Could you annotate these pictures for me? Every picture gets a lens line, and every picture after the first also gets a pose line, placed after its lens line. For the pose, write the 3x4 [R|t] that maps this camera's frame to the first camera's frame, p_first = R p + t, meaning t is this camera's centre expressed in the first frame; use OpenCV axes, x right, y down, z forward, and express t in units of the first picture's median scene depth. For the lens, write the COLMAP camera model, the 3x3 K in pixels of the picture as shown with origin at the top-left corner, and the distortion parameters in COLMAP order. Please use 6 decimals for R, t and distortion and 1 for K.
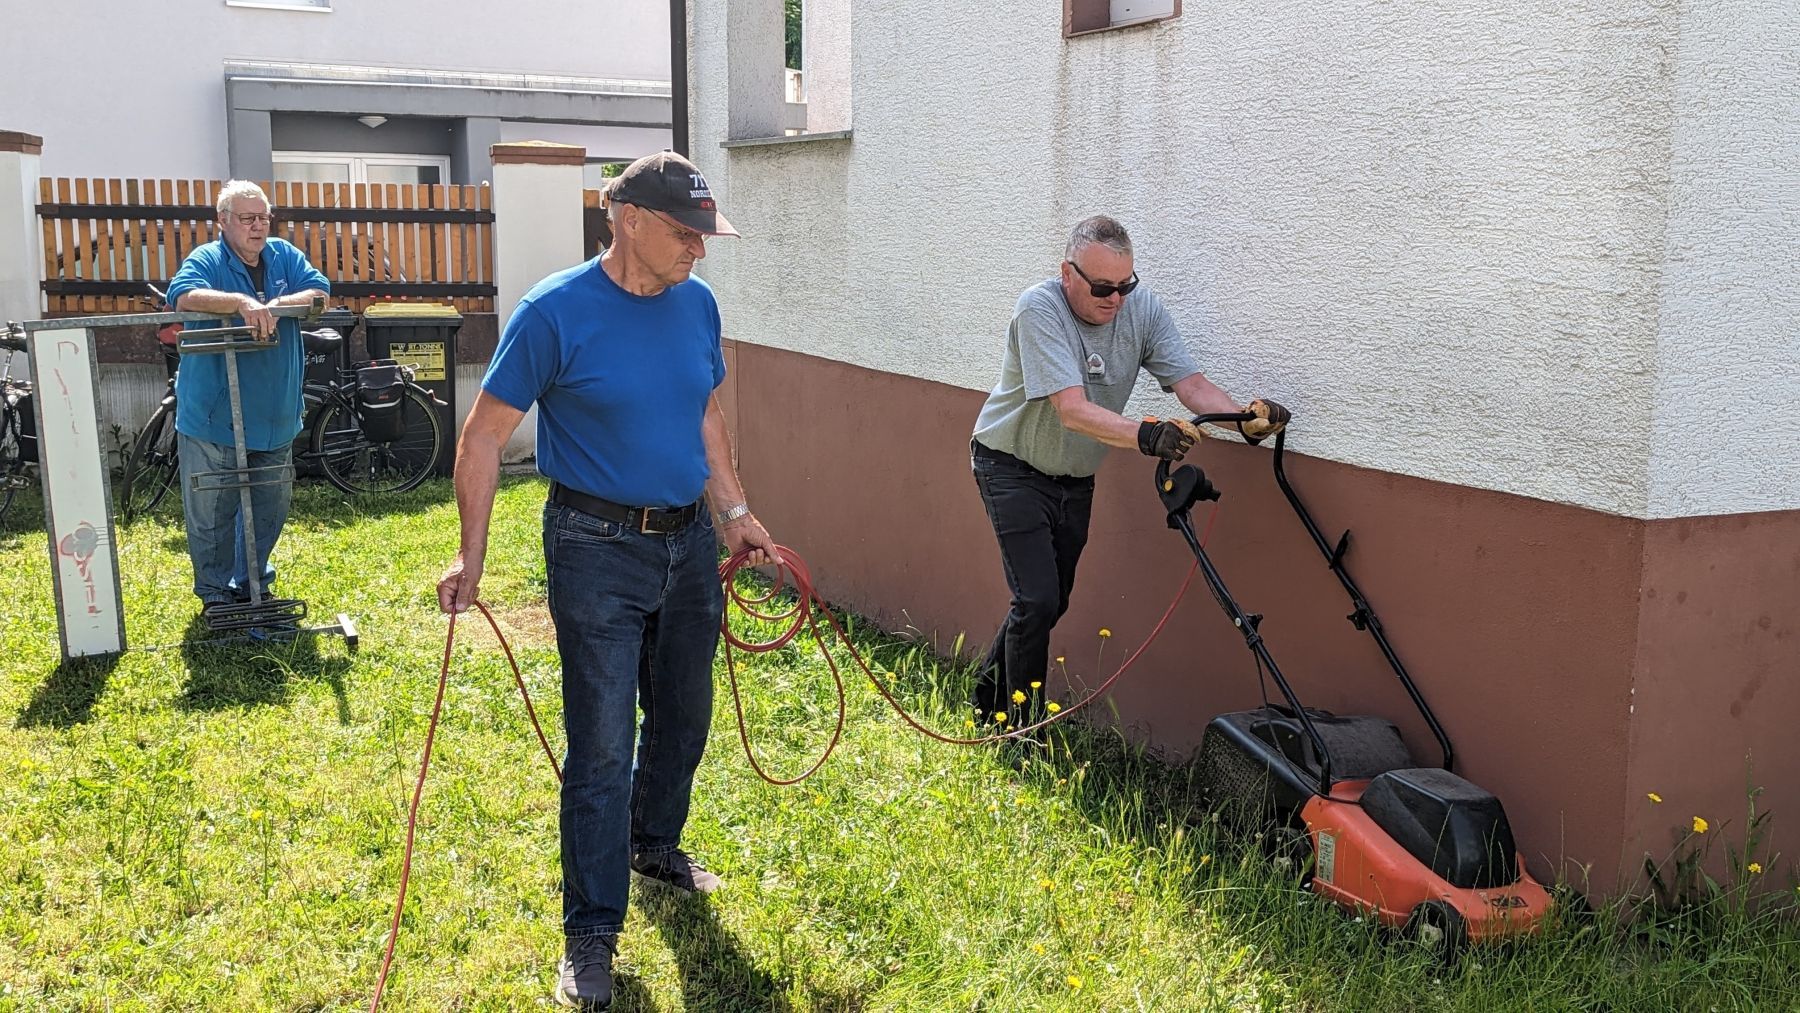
lens RADIAL K [[1277.0, 0, 900.0], [0, 1277.0, 506.5], [0, 0, 1]] dist [0.051420, -0.056485]
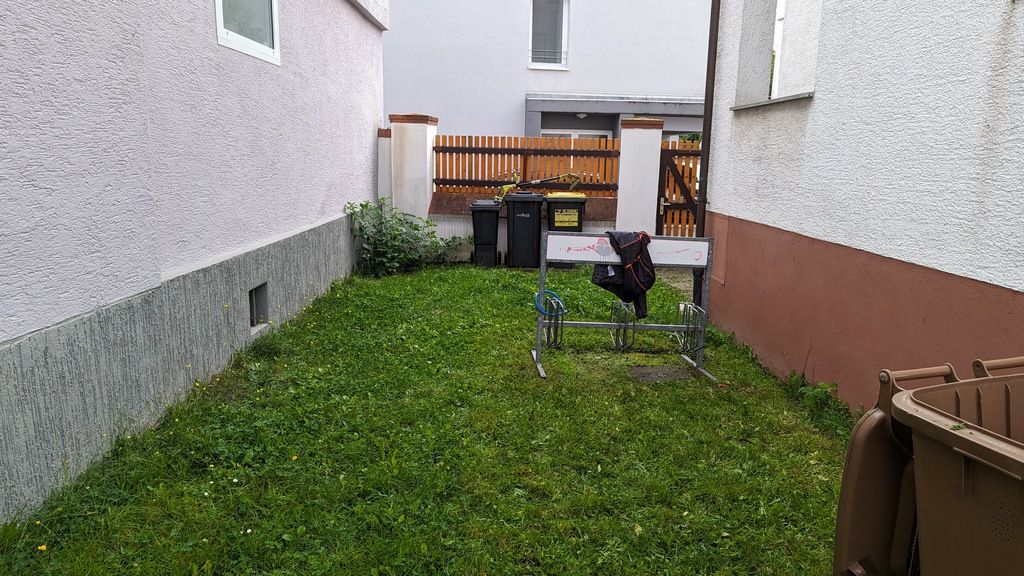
lens RADIAL K [[726.5, 0, 512.0], [0, 726.5, 288.0], [0, 0, 1]] dist [0.051420, -0.056485]
pose [[0.915212, 0.081263, -0.394695, 0.019672], [-0.092493, 0.995668, -0.009475, 0.027122], [0.392215, 0.045179, 0.918763, -0.173831]]
